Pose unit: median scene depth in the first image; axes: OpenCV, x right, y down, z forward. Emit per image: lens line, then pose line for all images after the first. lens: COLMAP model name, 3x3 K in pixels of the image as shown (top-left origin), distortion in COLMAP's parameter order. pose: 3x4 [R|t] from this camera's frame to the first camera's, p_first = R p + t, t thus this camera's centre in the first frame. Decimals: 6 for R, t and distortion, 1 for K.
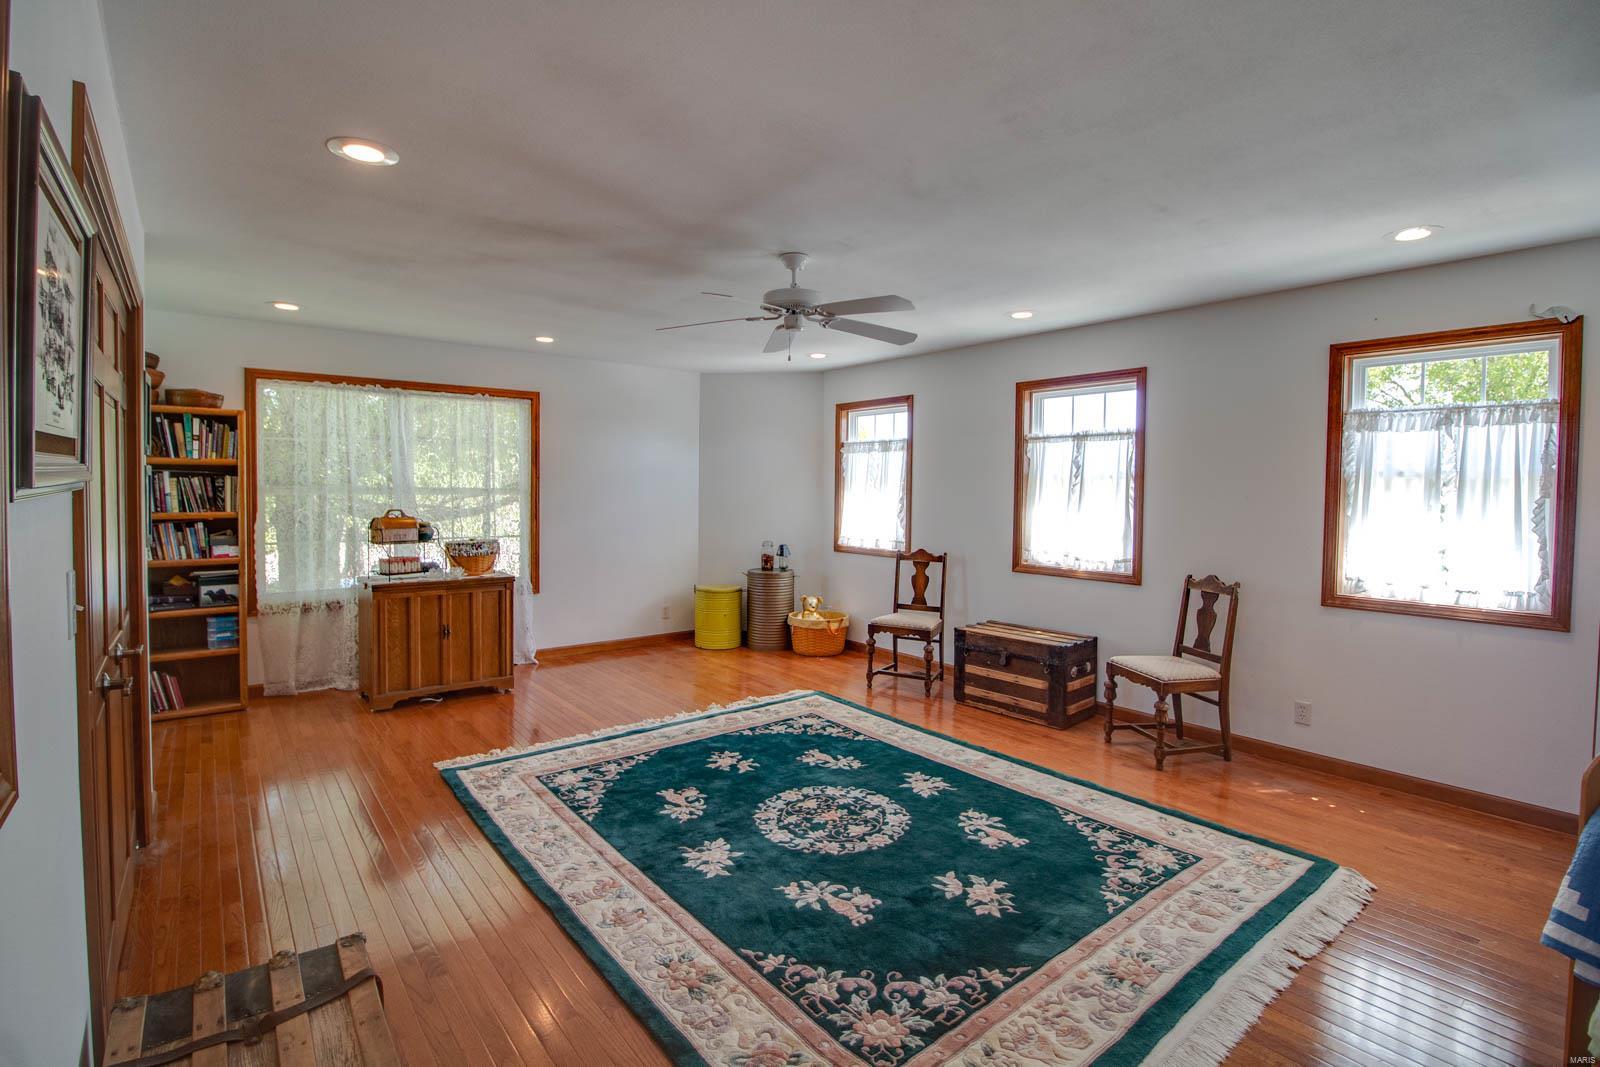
lens RADIAL K [[737.5, 0, 772.7], [0, 737.5, 507.2], [0, 0, 1]] dist [-0.018844, -0.000726]
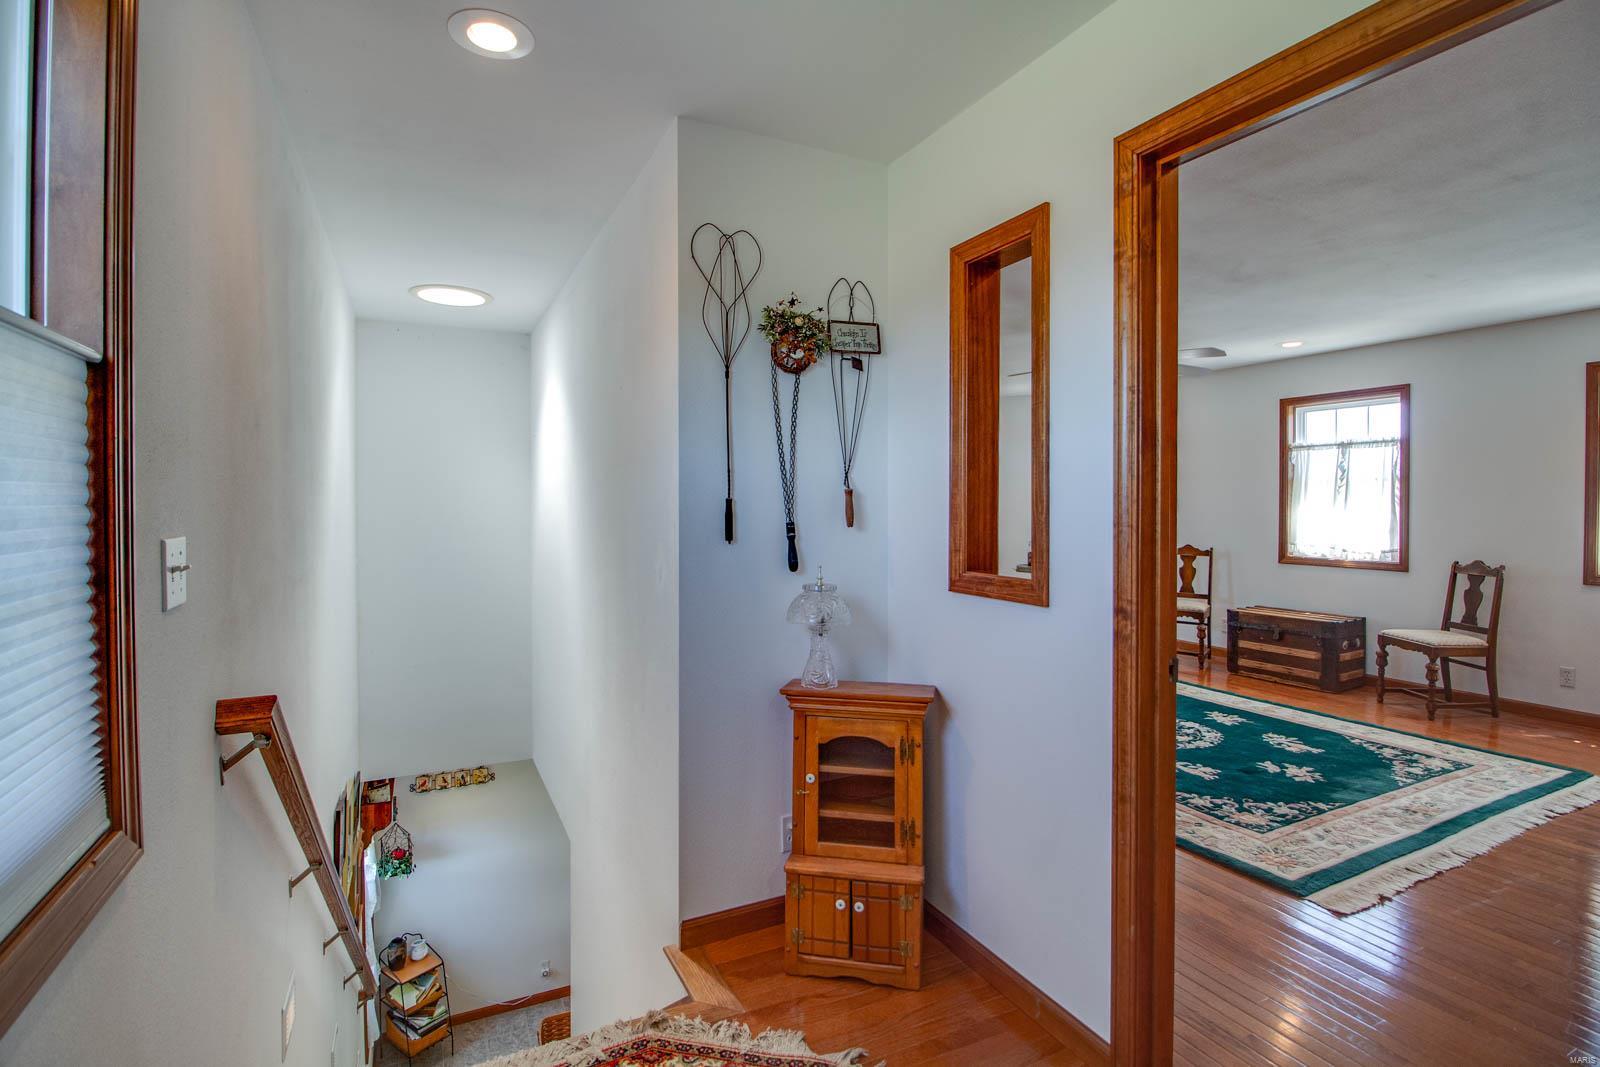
lens RADIAL K [[755.6, 0, 794.7], [0, 755.6, 509.0], [0, 0, 1]] dist [-0.003618, -0.010527]
pose [[0.980570, -0.005672, -0.196085, -0.243481], [0.001855, 0.999805, -0.019643, 0.032634], [0.196158, 0.018897, 0.980390, -0.399488]]
